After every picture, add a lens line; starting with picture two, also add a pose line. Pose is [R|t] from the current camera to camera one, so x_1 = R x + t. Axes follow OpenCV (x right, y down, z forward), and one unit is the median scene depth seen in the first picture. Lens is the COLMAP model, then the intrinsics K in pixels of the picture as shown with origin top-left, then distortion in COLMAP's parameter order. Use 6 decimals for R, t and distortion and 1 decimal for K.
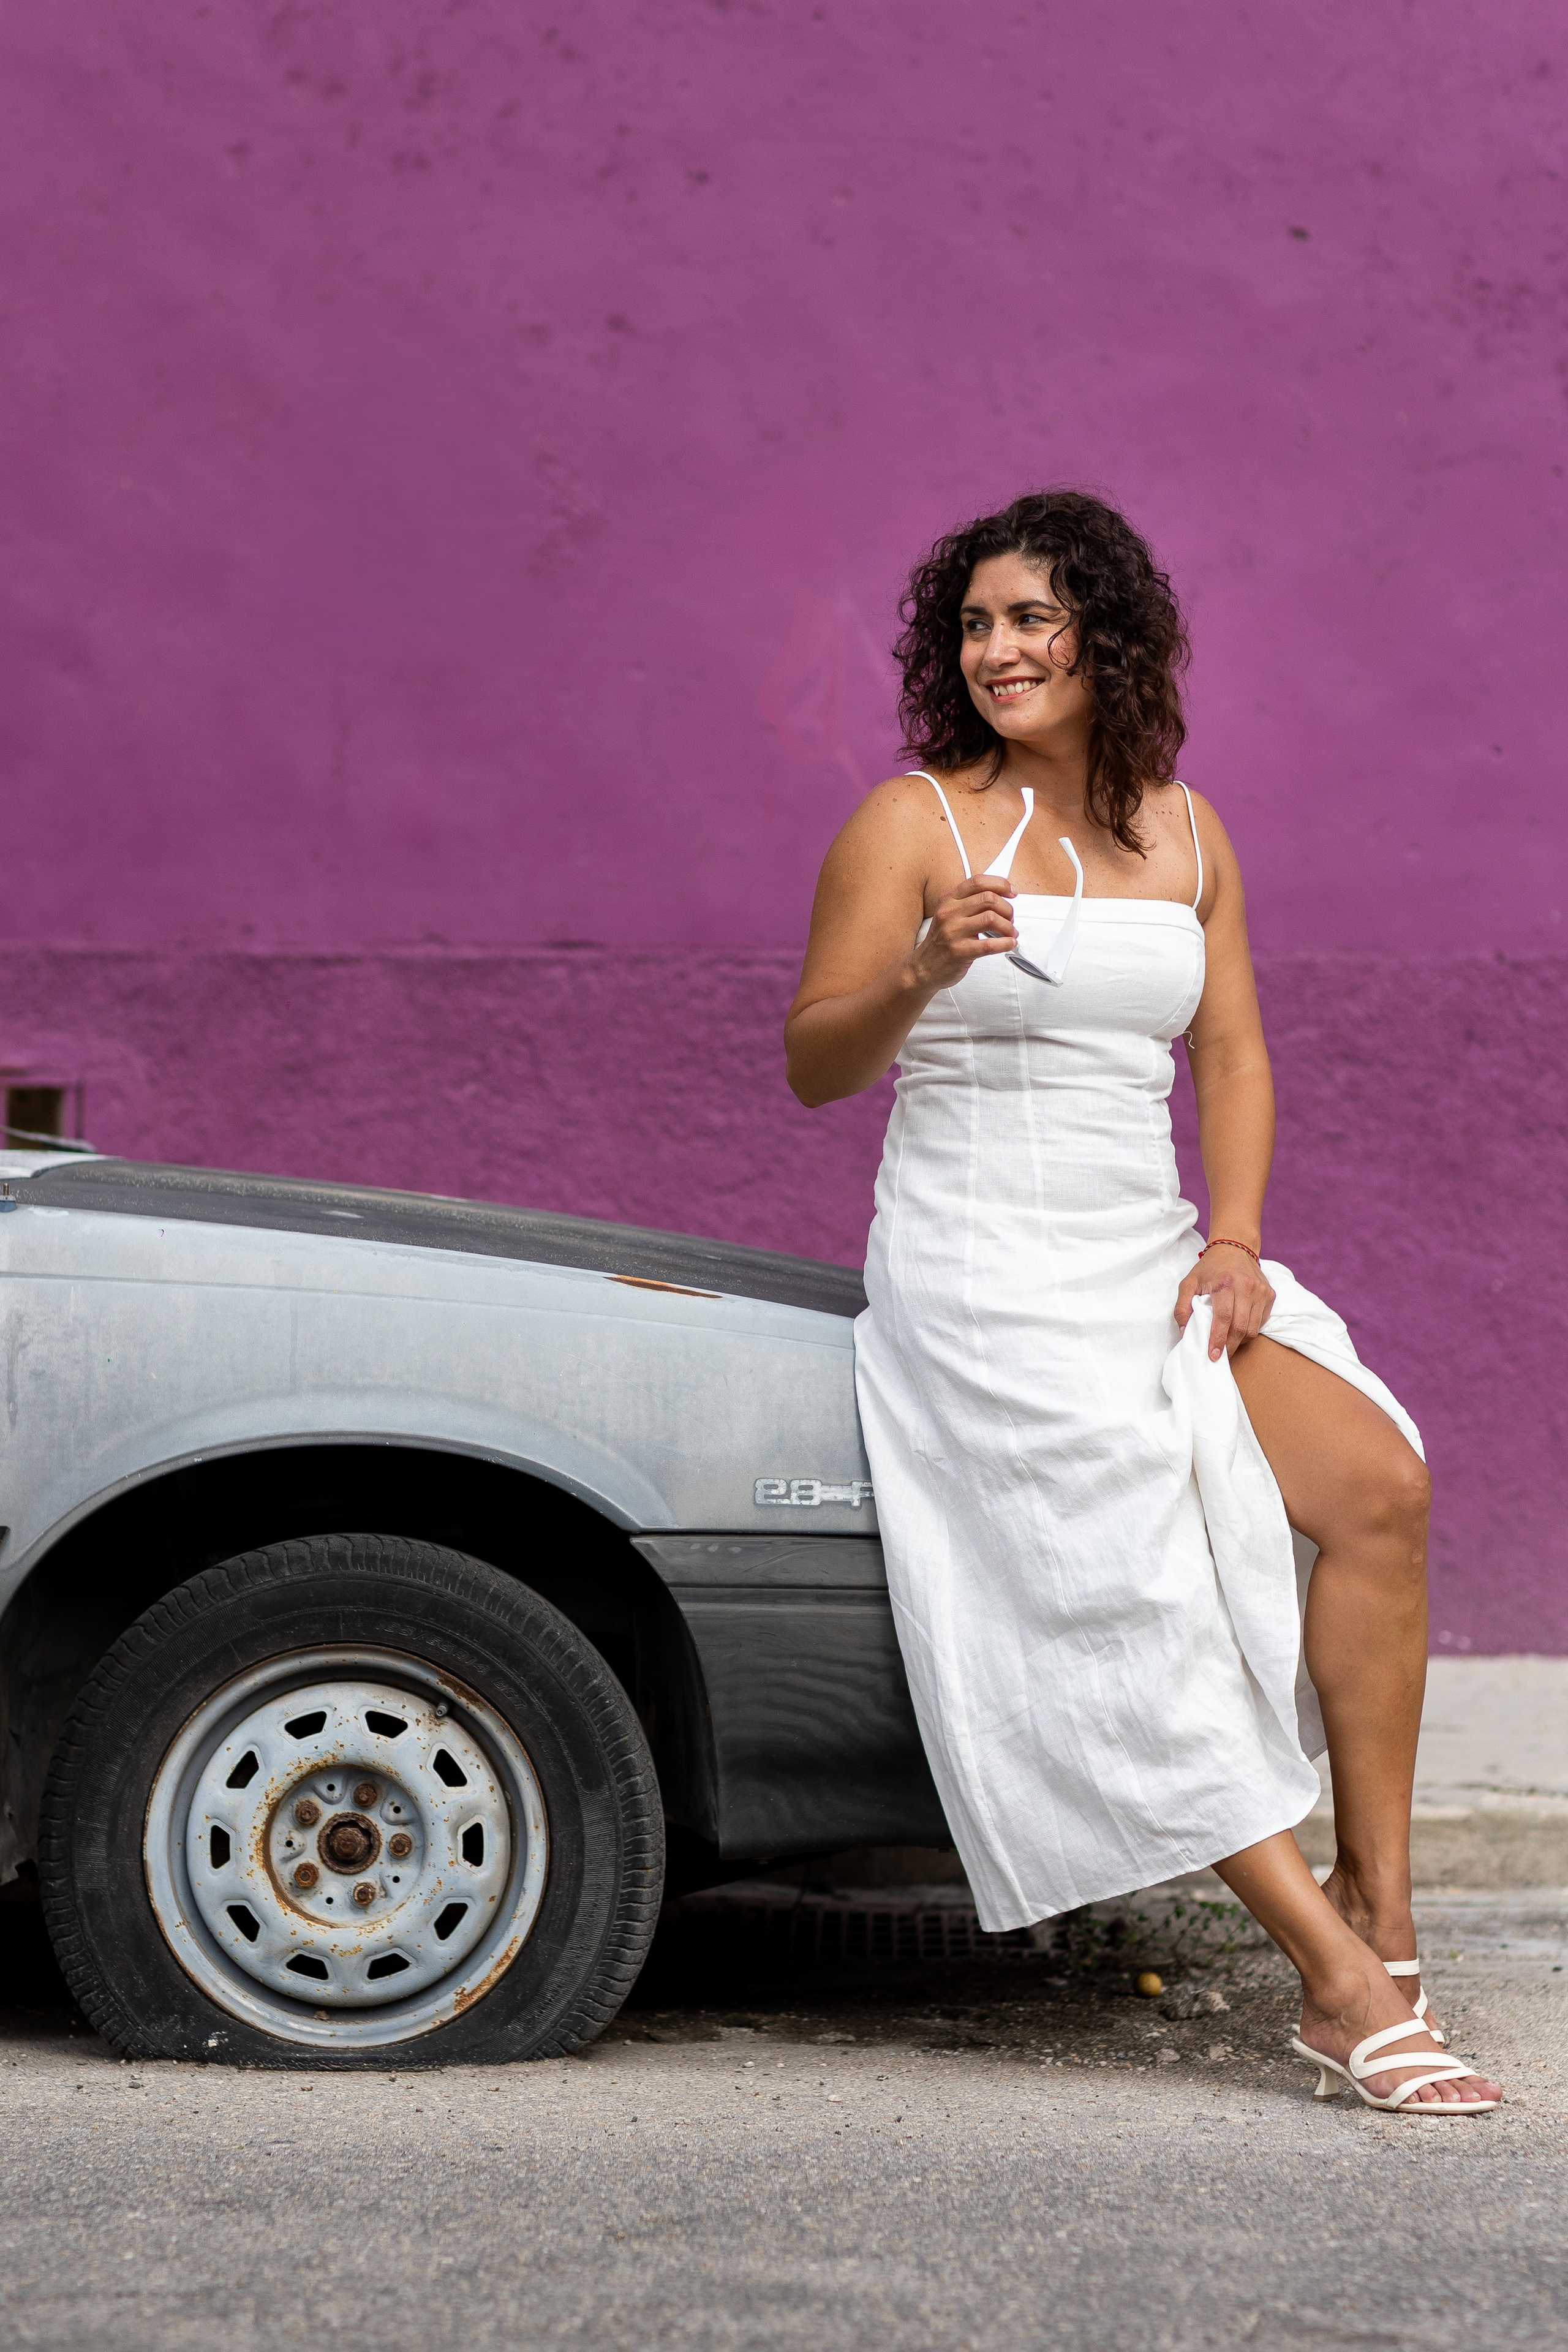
lens RADIAL K [[6024.4, 0, 780.4], [0, 6024.4, 1234.2], [0, 0, 1]] dist [-0.024760, 0.570922]
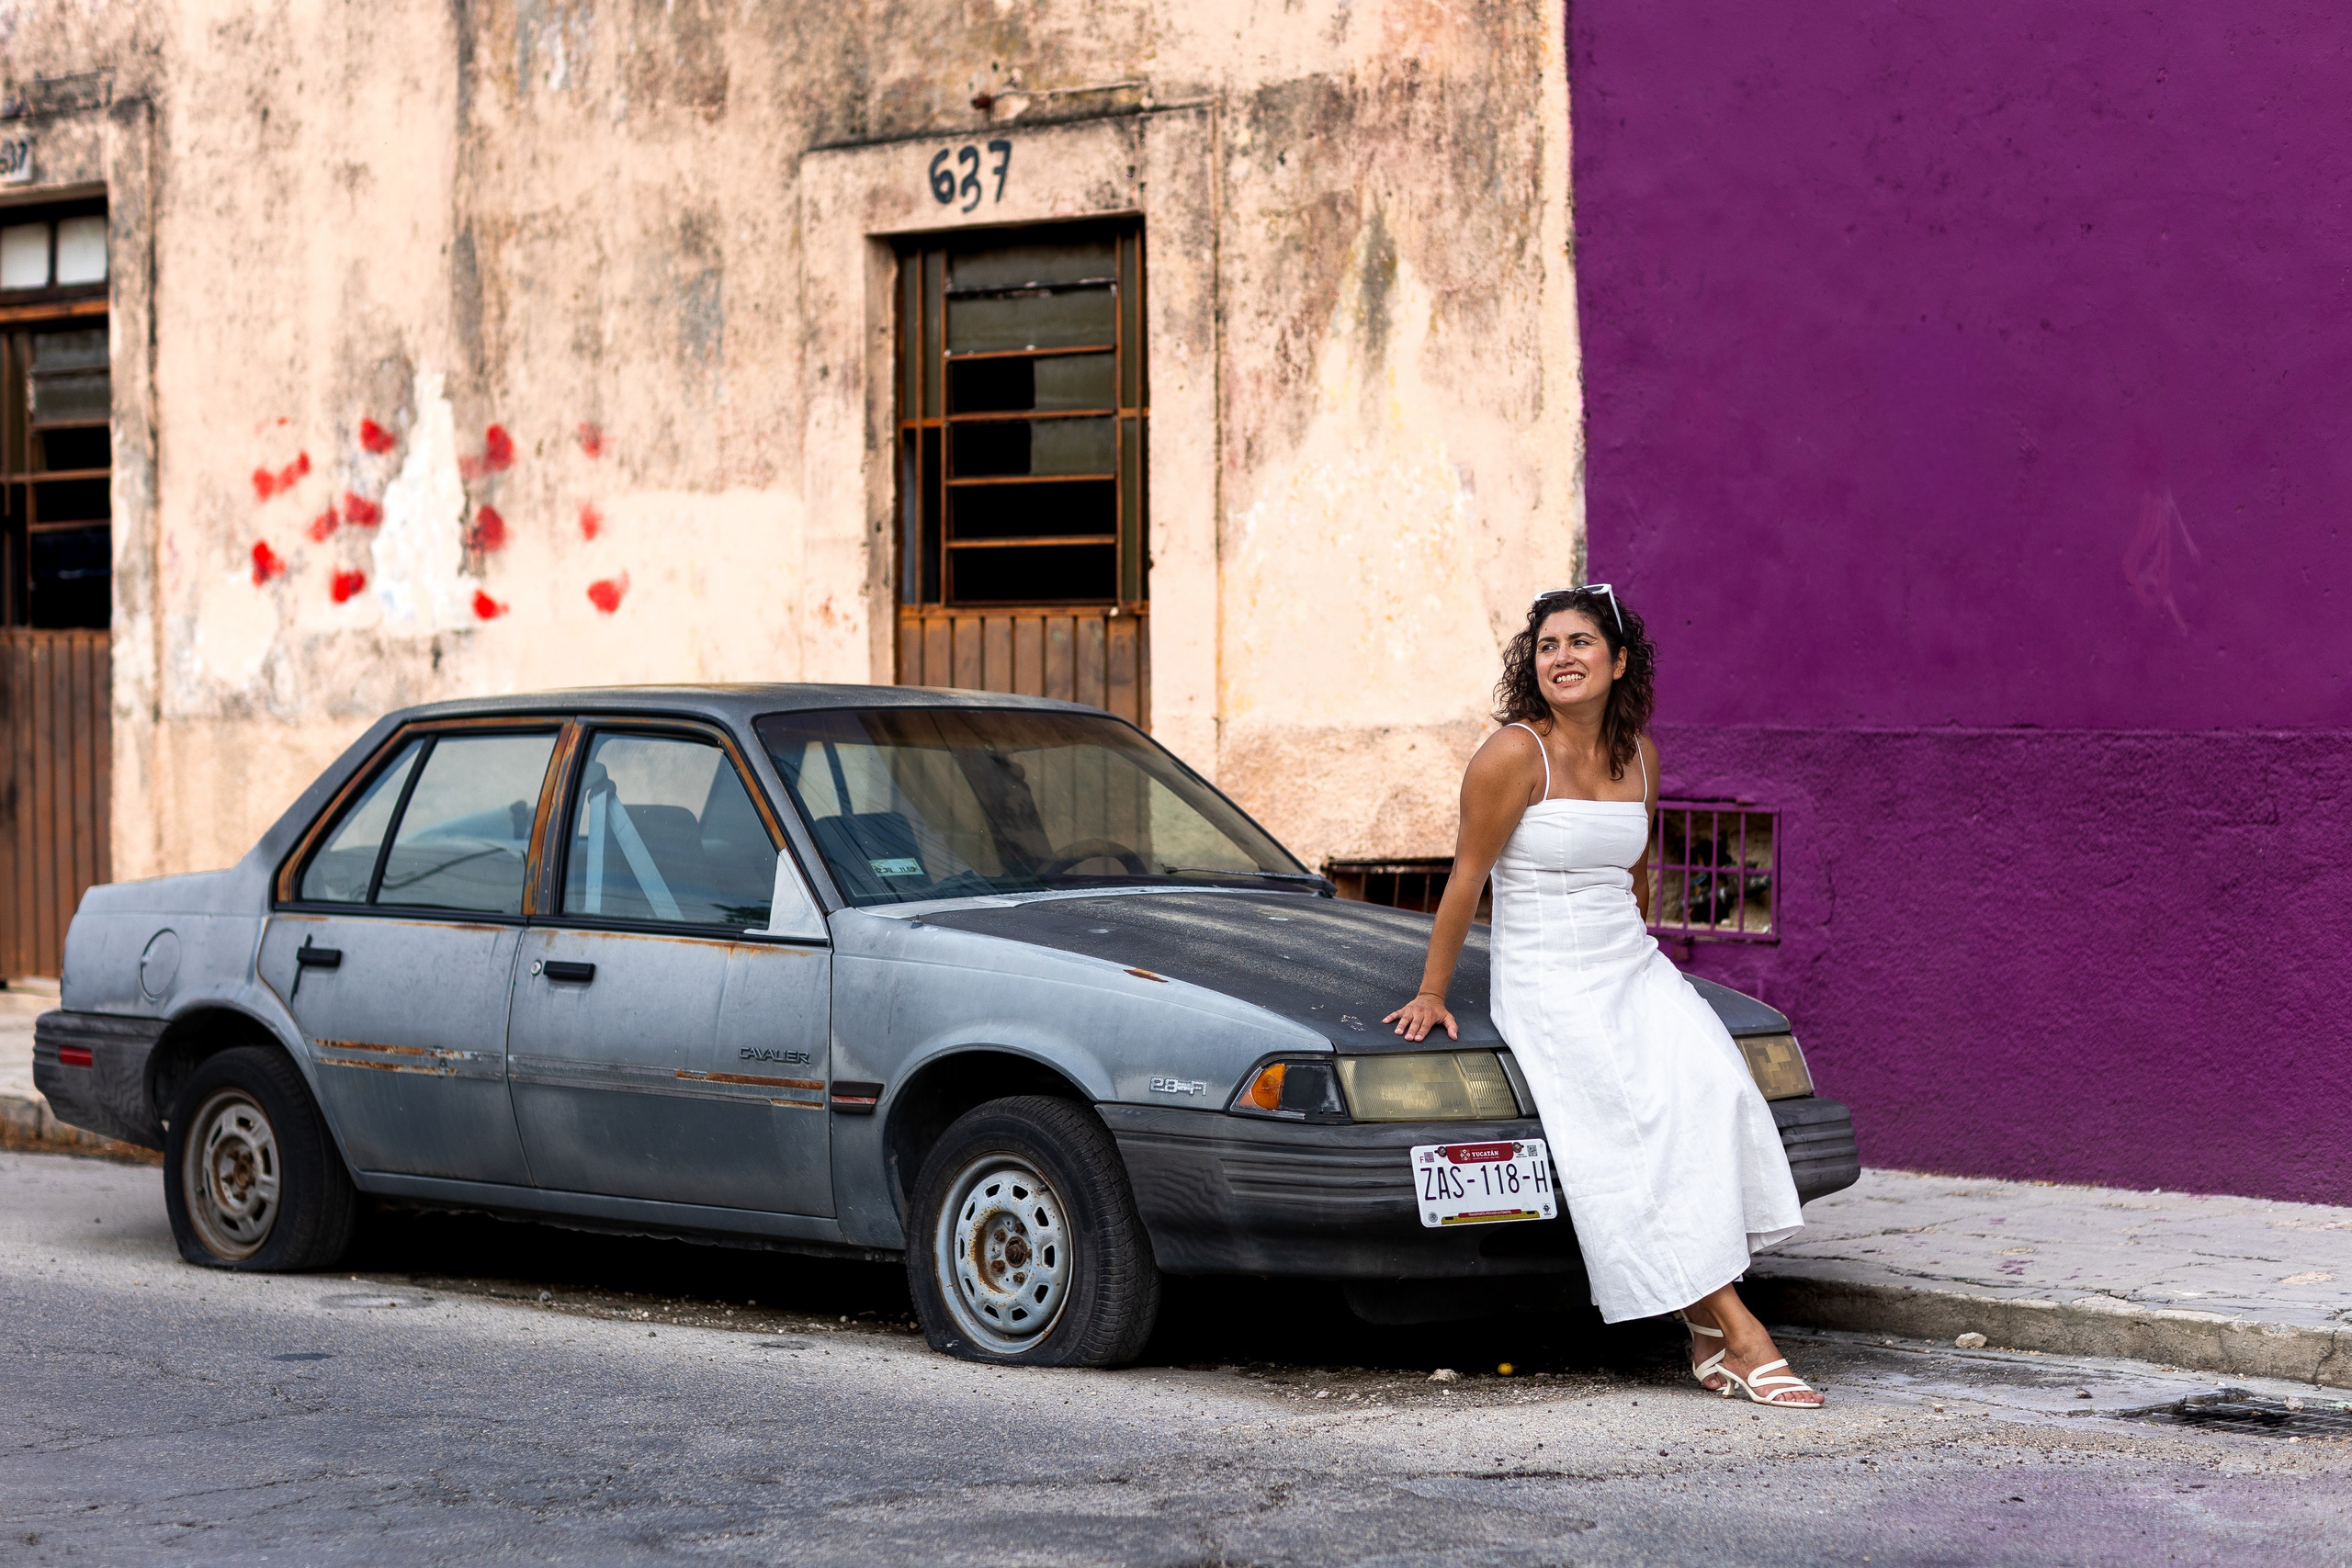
lens RADIAL K [[5682.7, 0, 1238.6], [0, 5682.7, 780.4], [0, 0, 1]] dist [-0.007216, -0.095197]
pose [[0.700971, 0.007283, -0.713153, 1.031393], [-0.001156, 0.999958, 0.009076, -0.055924], [0.713189, -0.005538, 0.700950, -0.203499]]
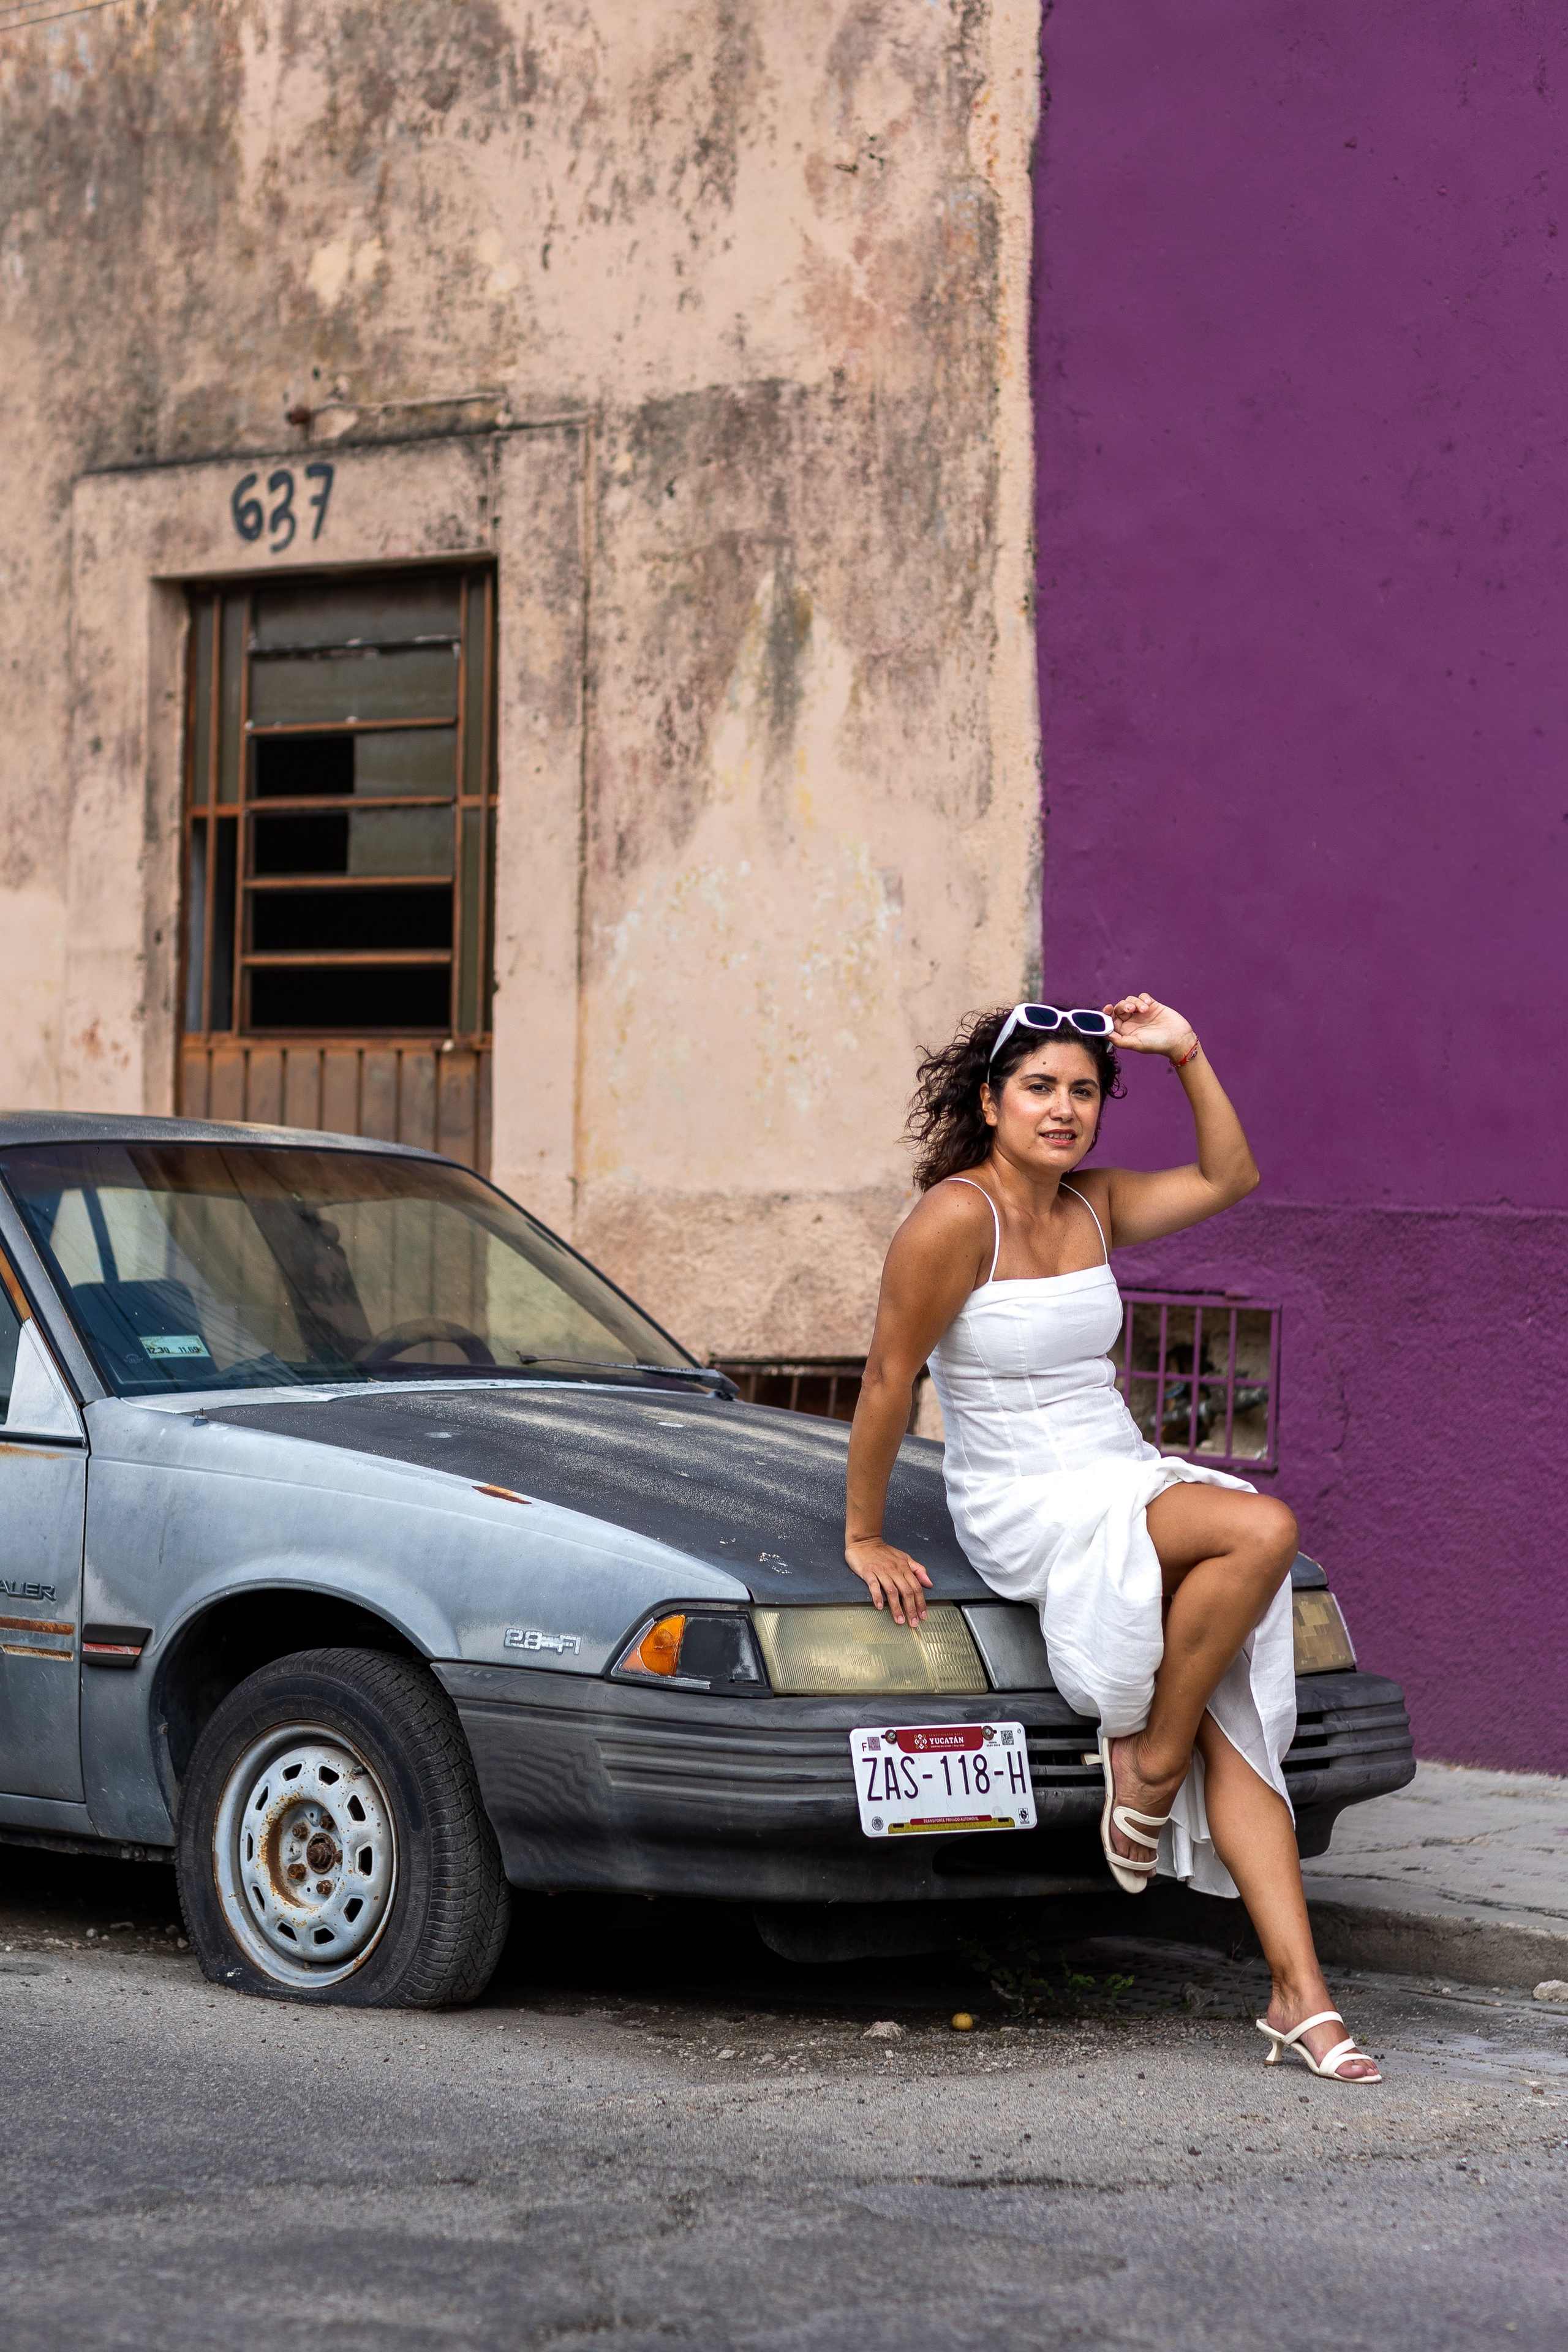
lens RADIAL K [[6024.4, 0, 780.4], [0, 6024.4, 1234.2], [0, 0, 1]] dist [-0.024760, 0.570922]
pose [[0.730276, 0.017118, -0.682937, 0.818160], [-0.025289, 0.999678, -0.001986, -0.042452], [0.682684, 0.018721, 0.730474, -0.022286]]
